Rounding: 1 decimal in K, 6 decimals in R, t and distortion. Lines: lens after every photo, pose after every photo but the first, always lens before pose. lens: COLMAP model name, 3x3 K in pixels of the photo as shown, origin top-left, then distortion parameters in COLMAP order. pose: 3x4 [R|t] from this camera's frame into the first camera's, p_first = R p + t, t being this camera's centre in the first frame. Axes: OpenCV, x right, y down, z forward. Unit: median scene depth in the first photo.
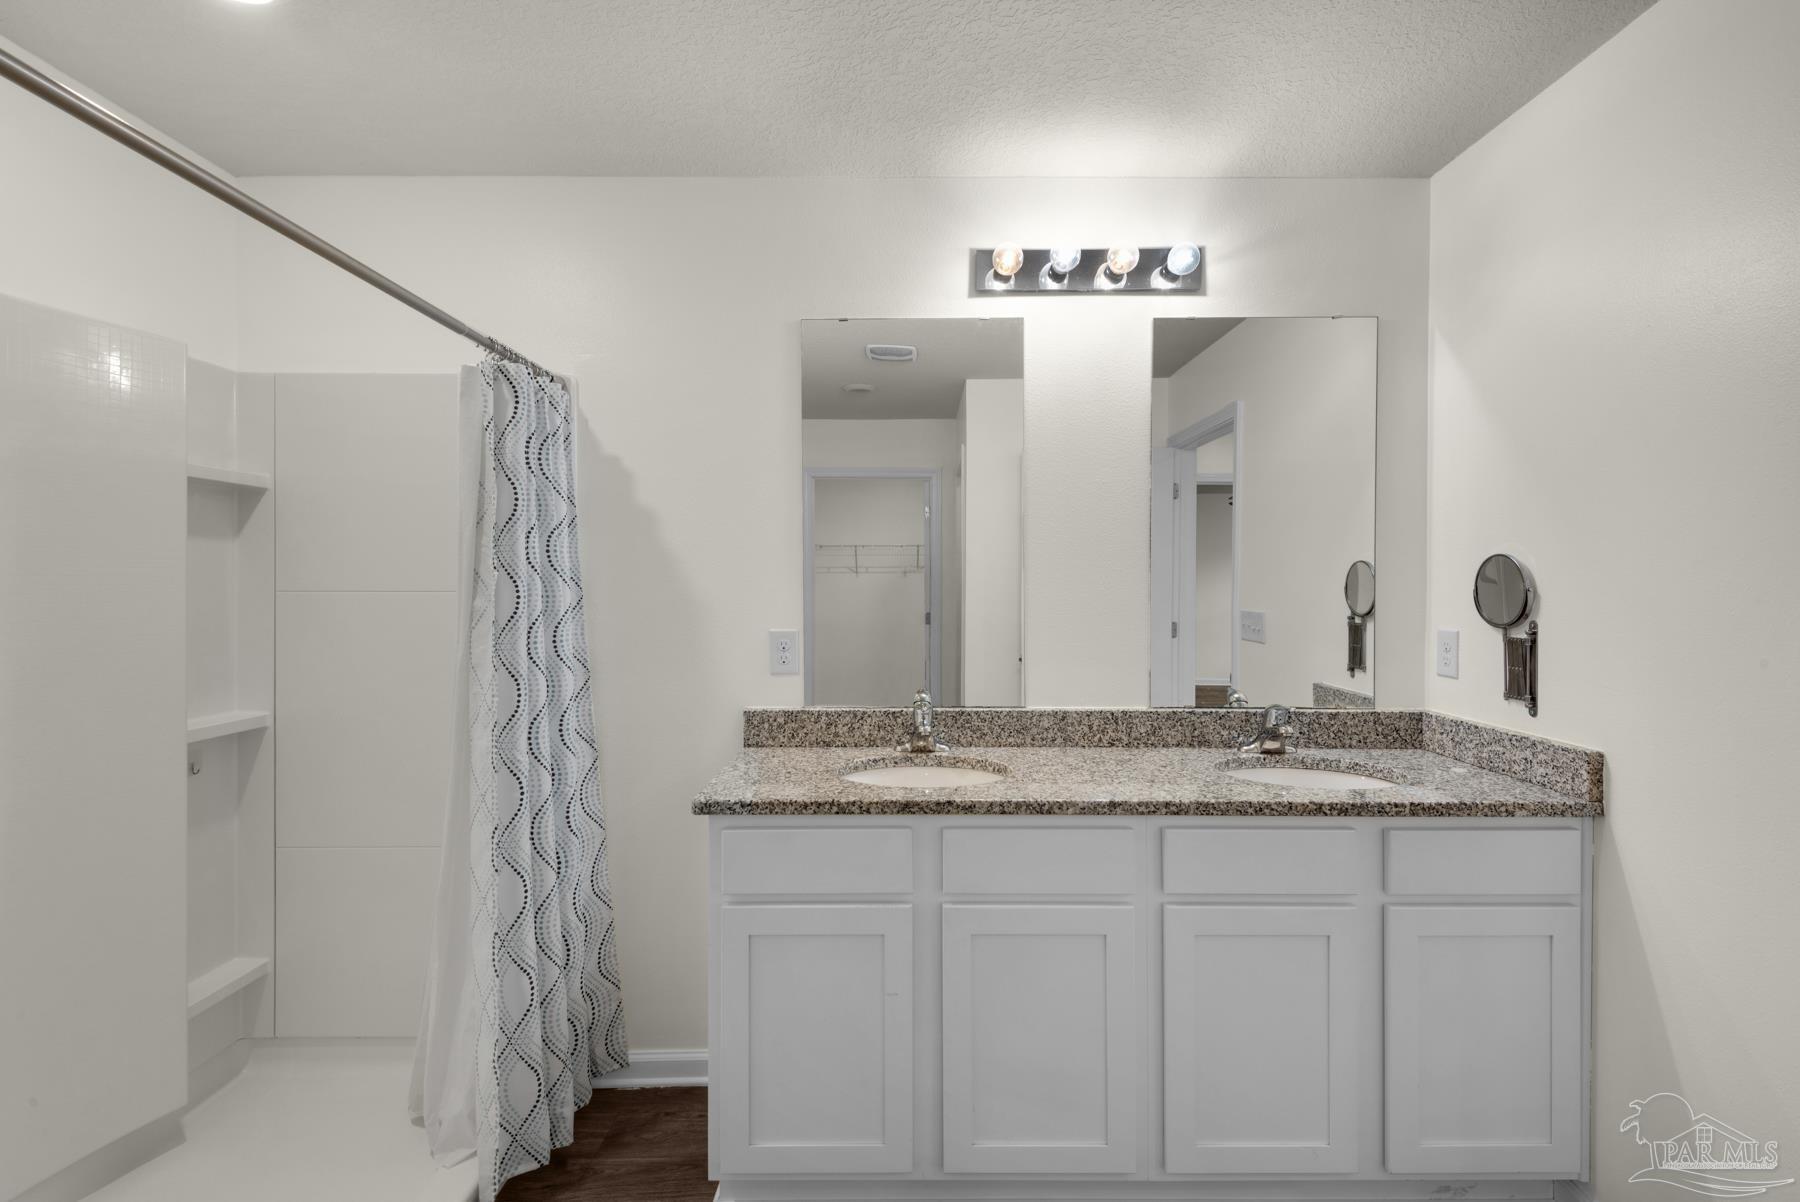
lens RADIAL K [[819.4, 0, 908.2], [0, 819.4, 592.3], [0, 0, 1]] dist [0.027512, -0.012003]
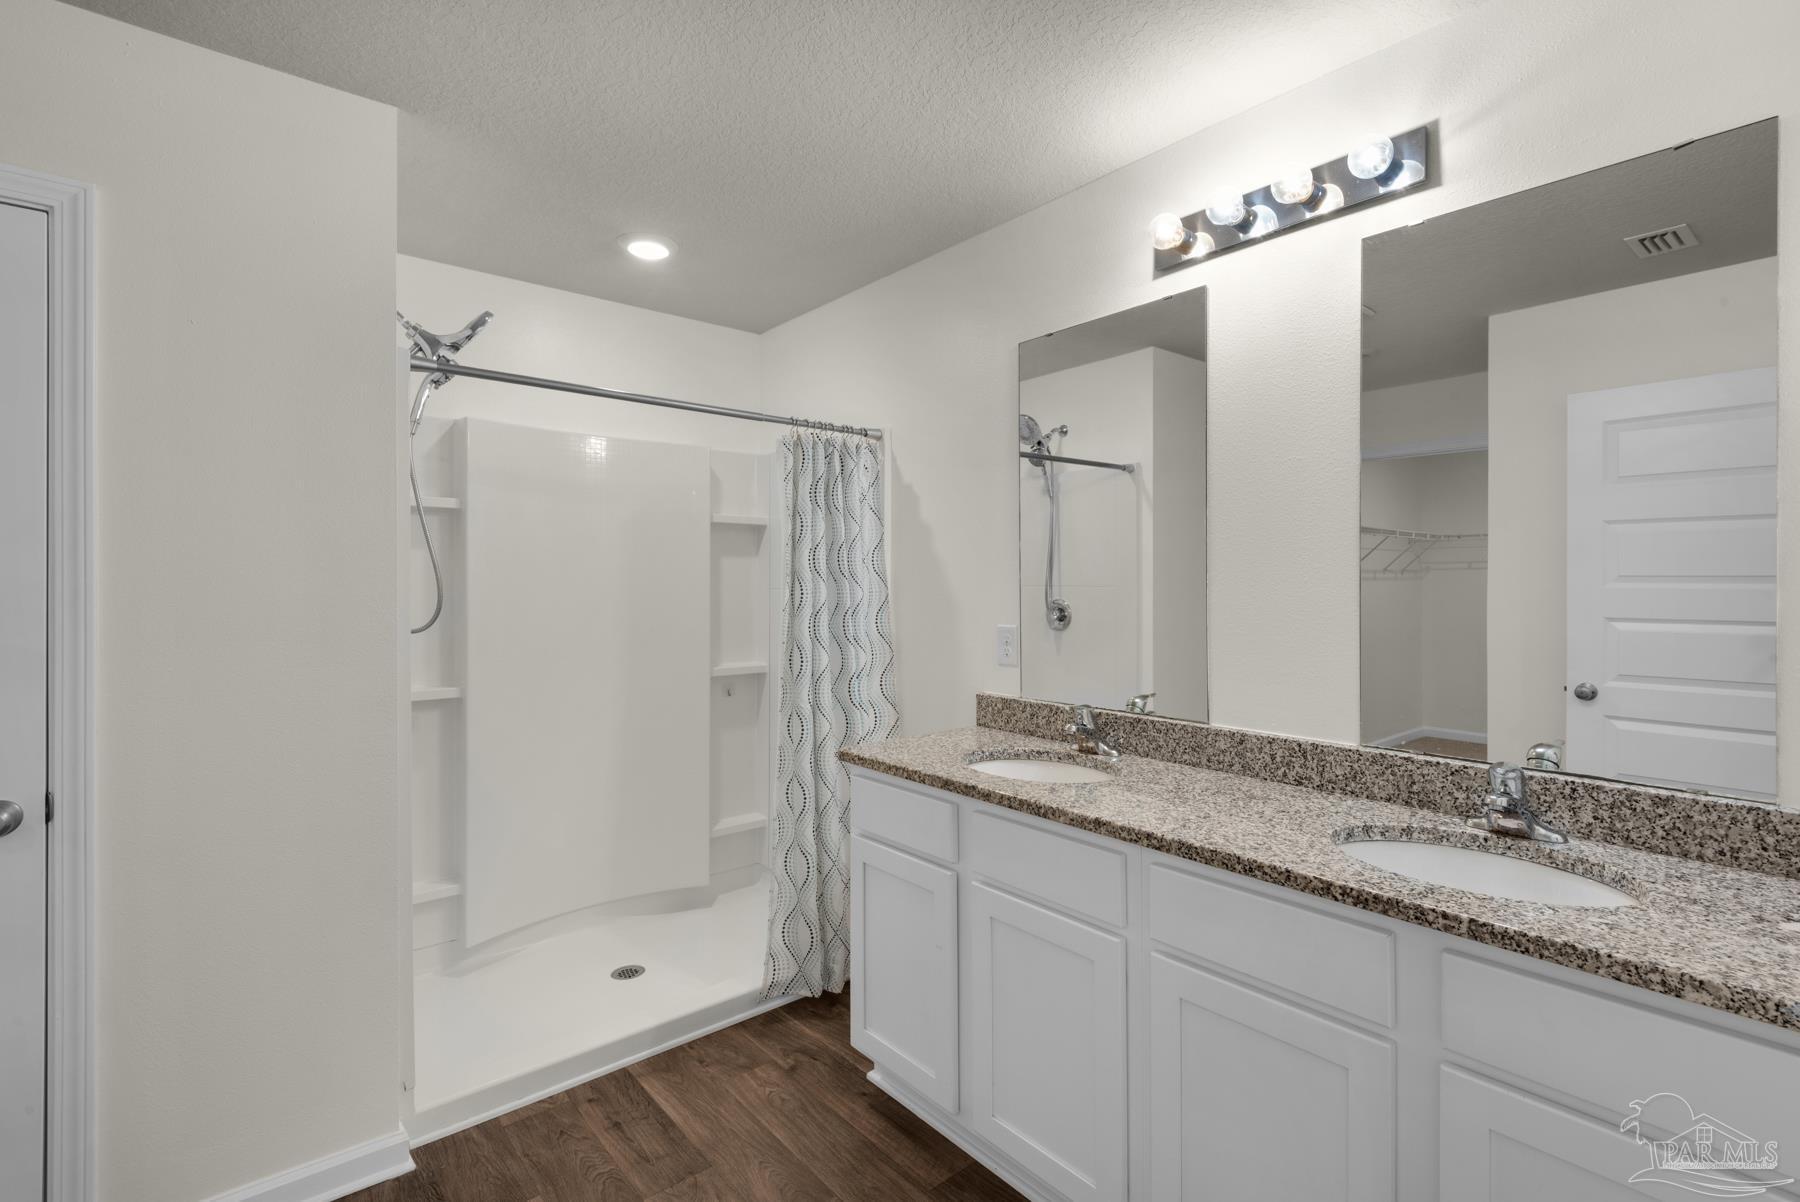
lens RADIAL K [[819.4, 0, 901.6], [0, 819.4, 588.2], [0, 0, 1]] dist [0.027512, -0.012003]
pose [[0.650378, 0.004202, -0.759599, 0.615875], [-0.007583, 0.999971, -0.000961, -0.003191], [0.759573, 0.006385, 0.650391, 0.170711]]
